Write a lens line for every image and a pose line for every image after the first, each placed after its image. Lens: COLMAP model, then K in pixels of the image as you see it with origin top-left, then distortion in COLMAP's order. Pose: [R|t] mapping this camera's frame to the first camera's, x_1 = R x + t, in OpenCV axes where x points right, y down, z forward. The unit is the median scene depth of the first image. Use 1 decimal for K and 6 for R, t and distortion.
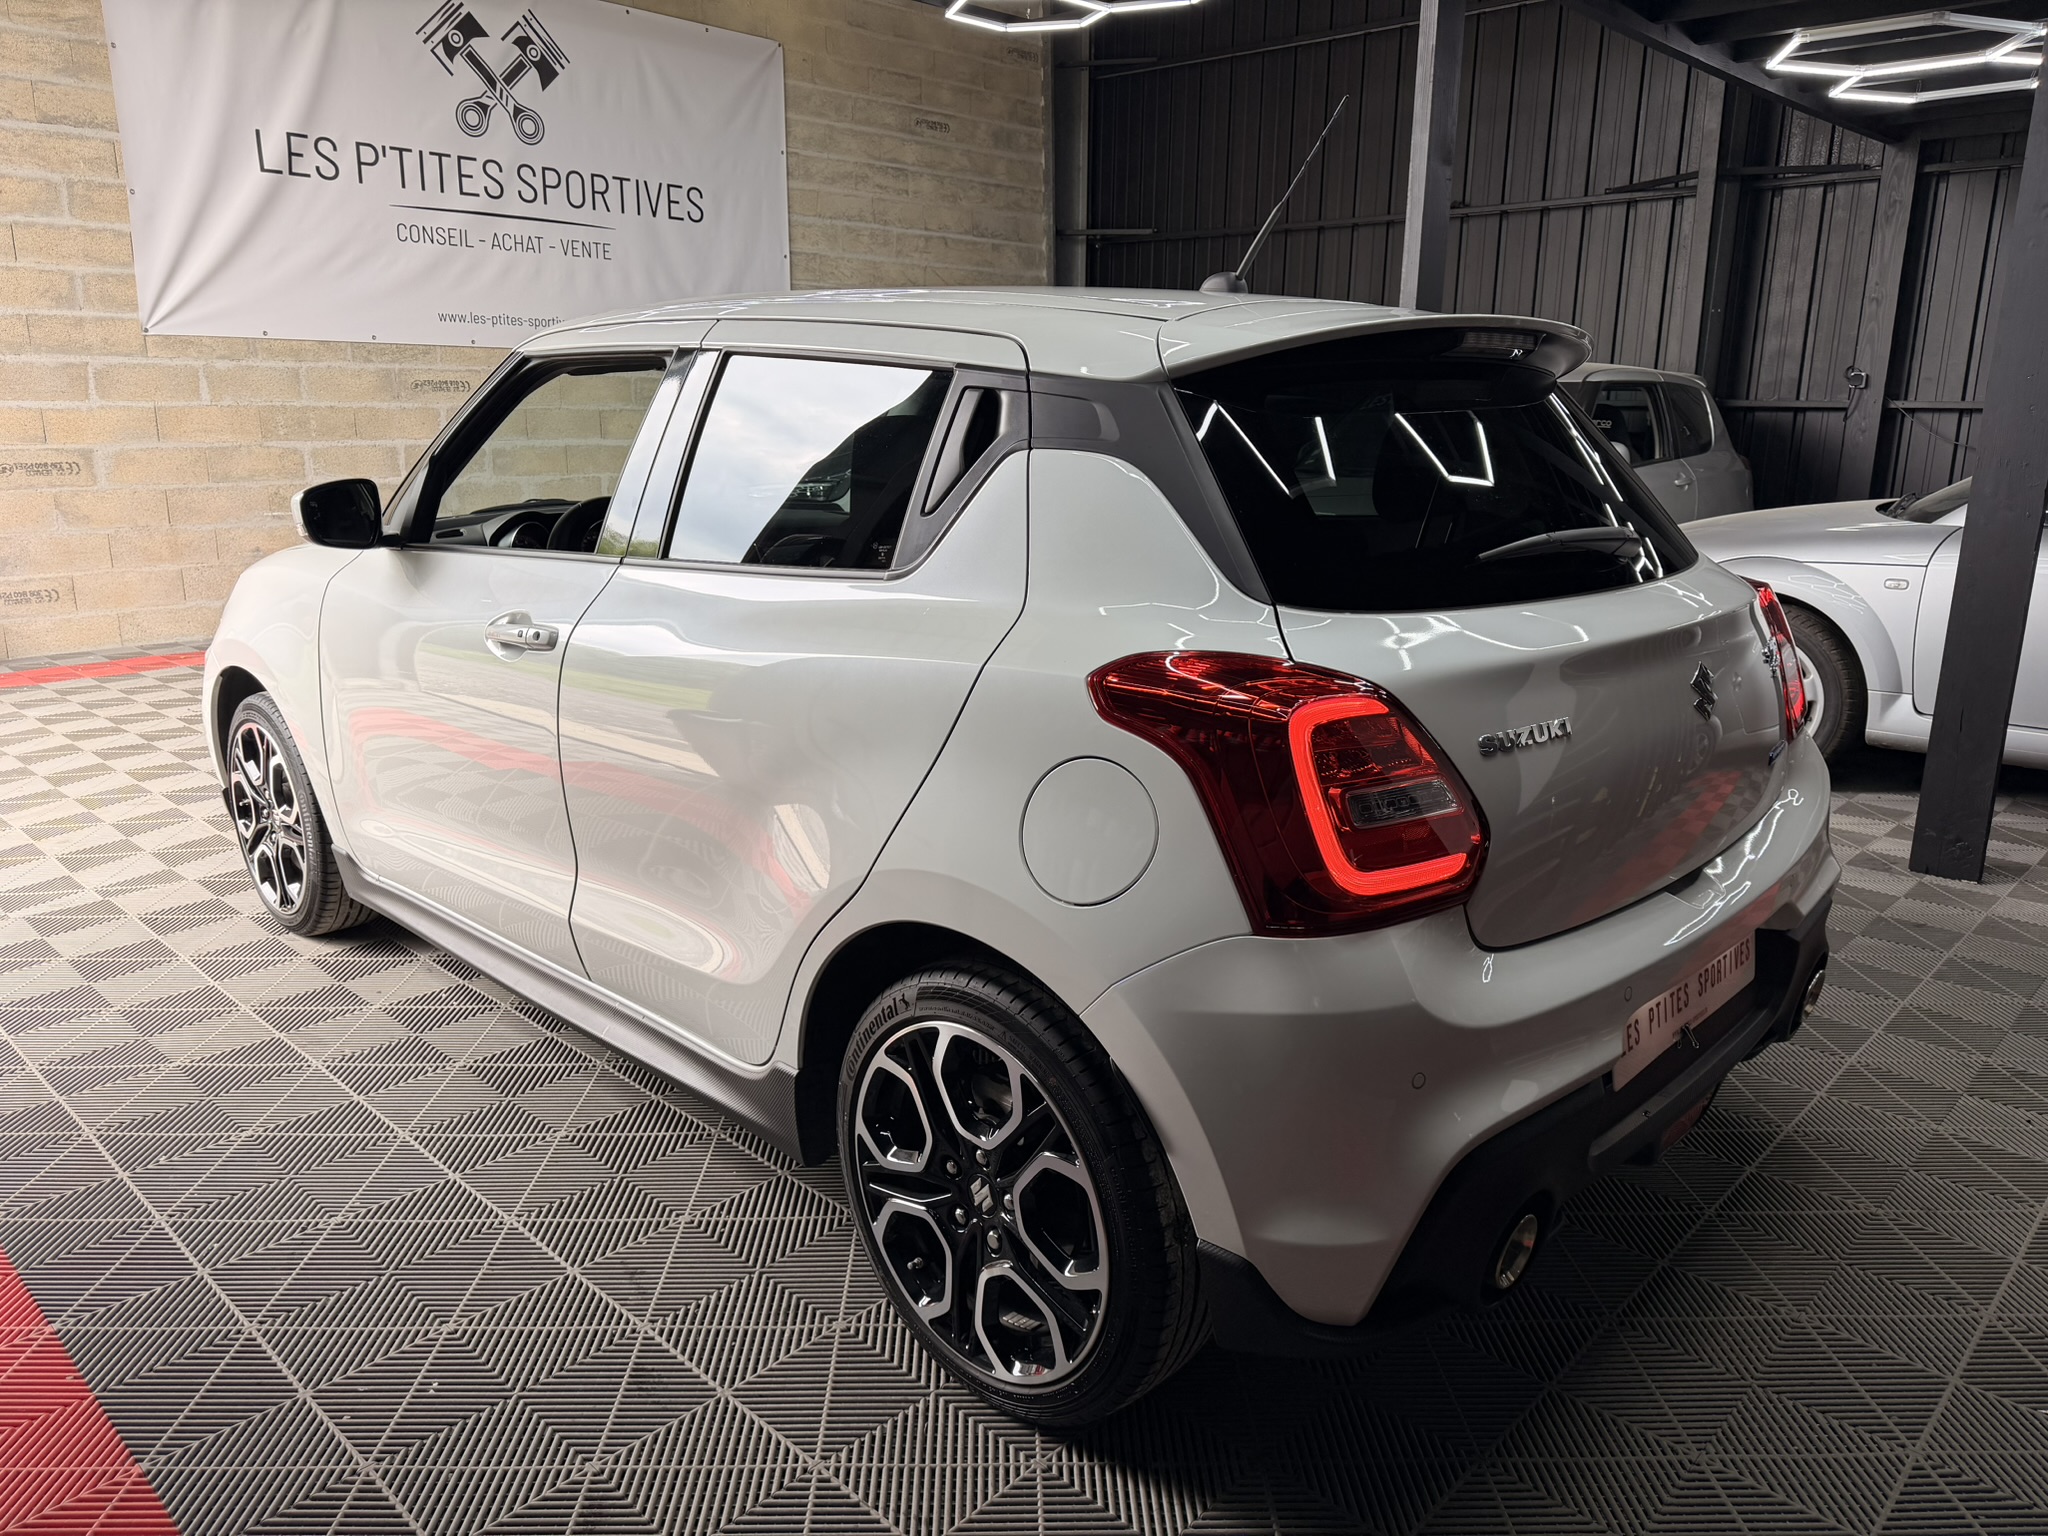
lens RADIAL K [[1458.0, 0, 1016.2], [0, 1458.0, 753.8], [0, 0, 1]] dist [0.044384, -0.059377]
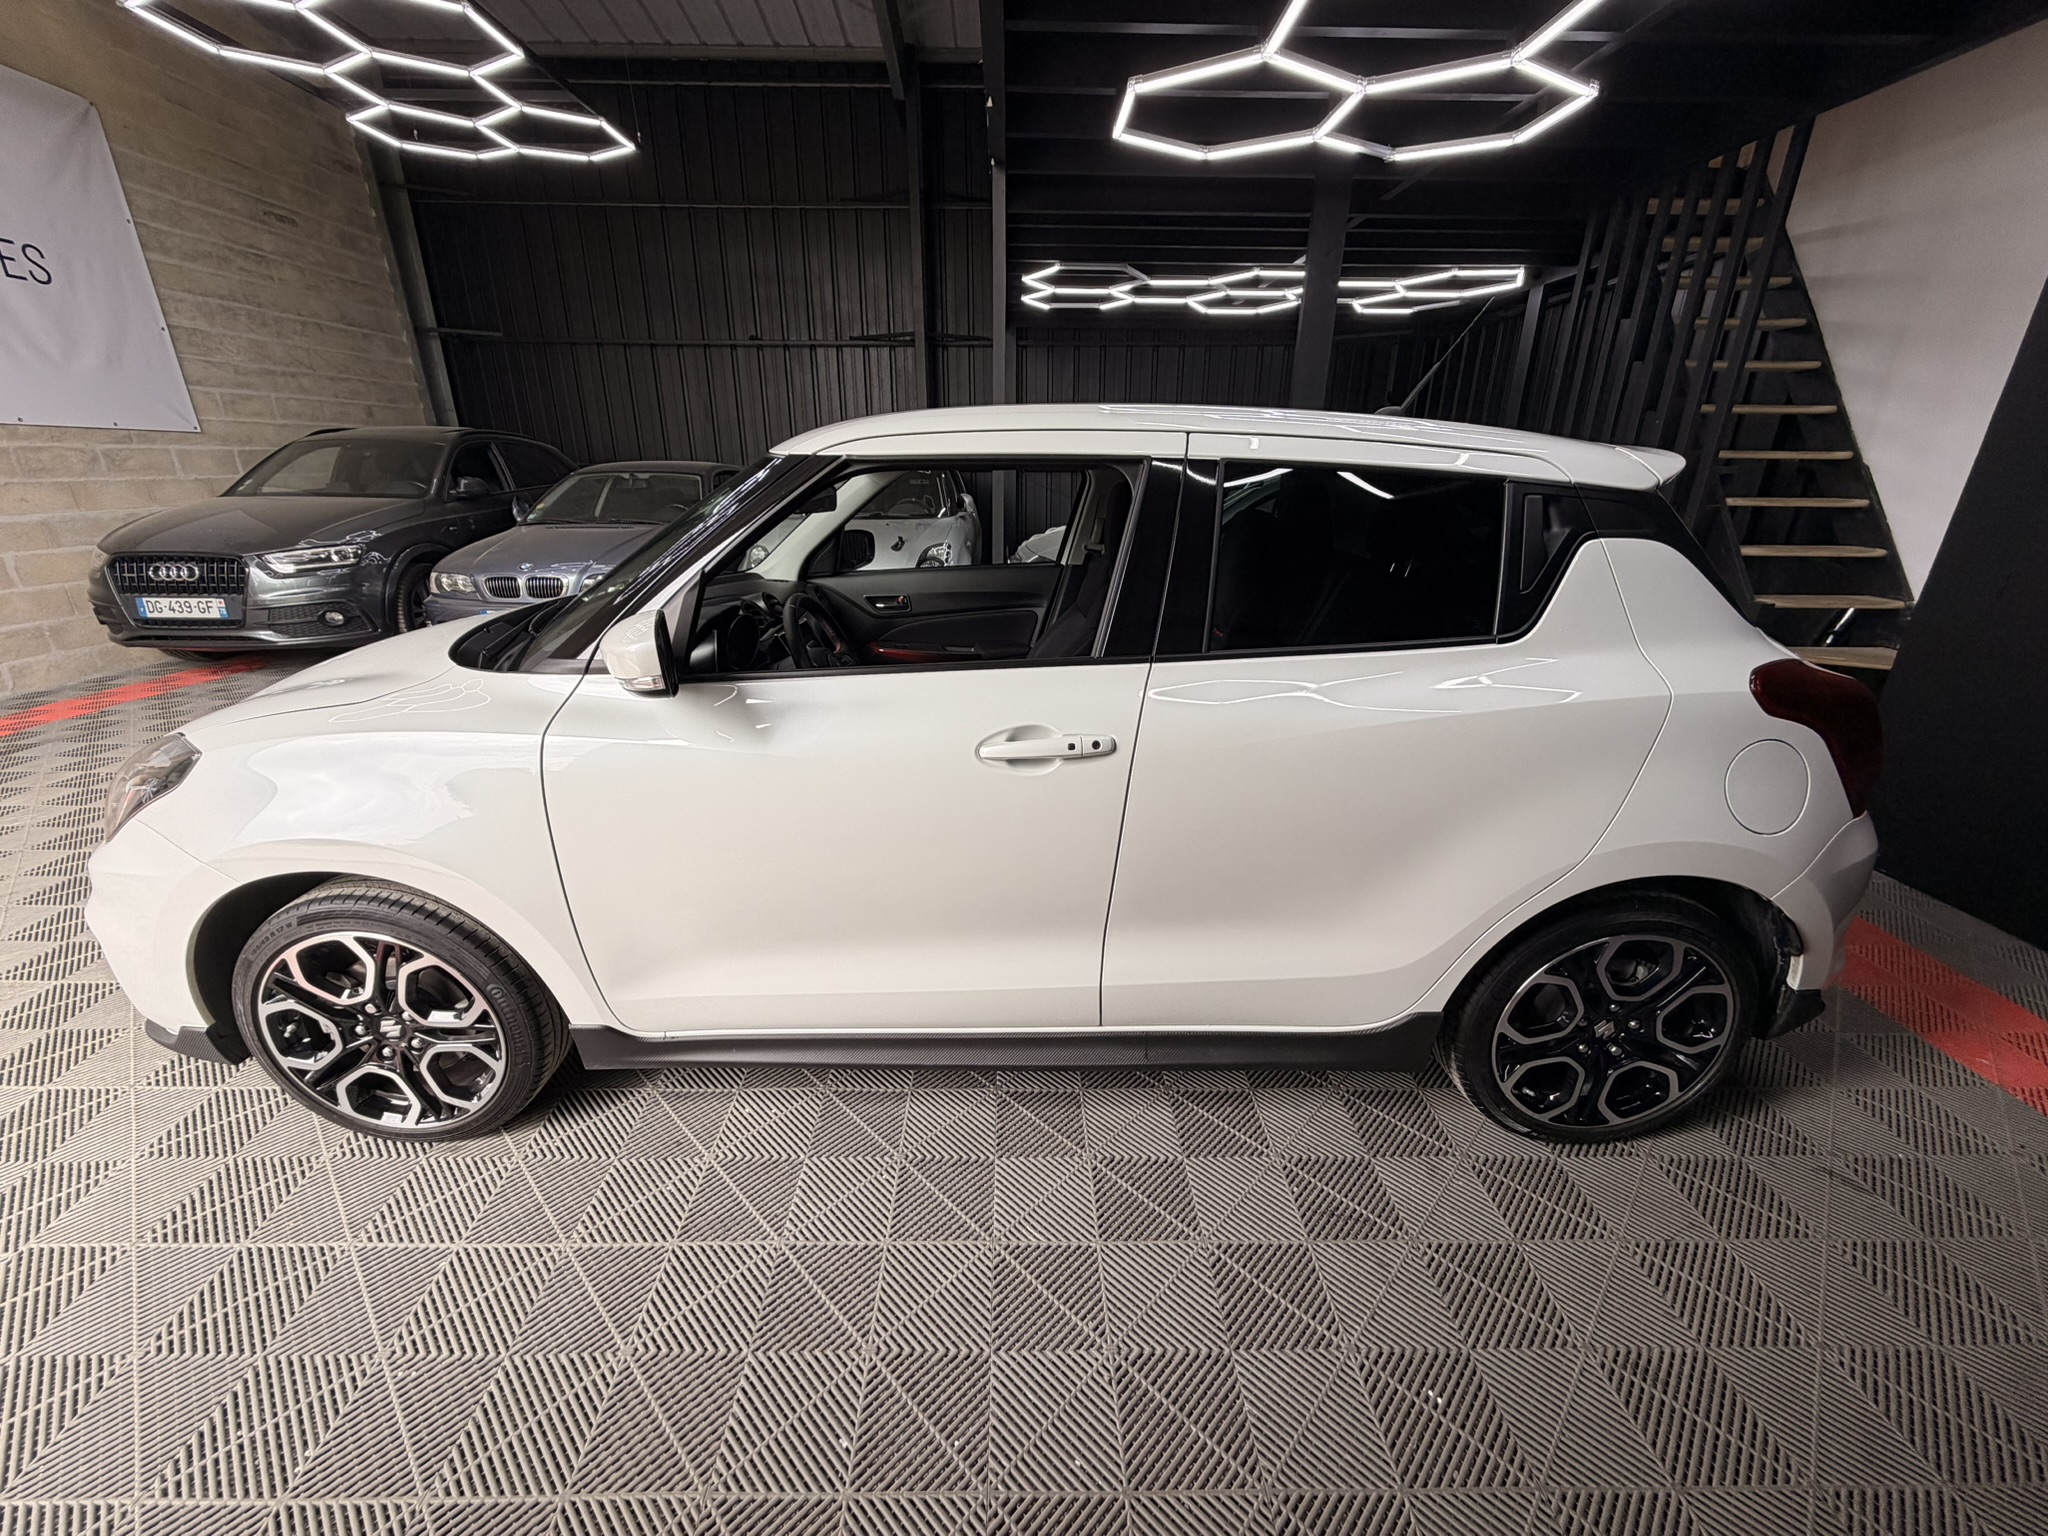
lens RADIAL K [[811.2, 0, 1019.9], [0, 811.2, 762.8], [0, 0, 1]] dist [-0.004575, 0.000865]
pose [[0.708608, -0.251524, 0.659250, -0.180712], [0.167906, 0.967577, 0.188684, -0.045020], [-0.685334, -0.023011, 0.727865, 0.151873]]
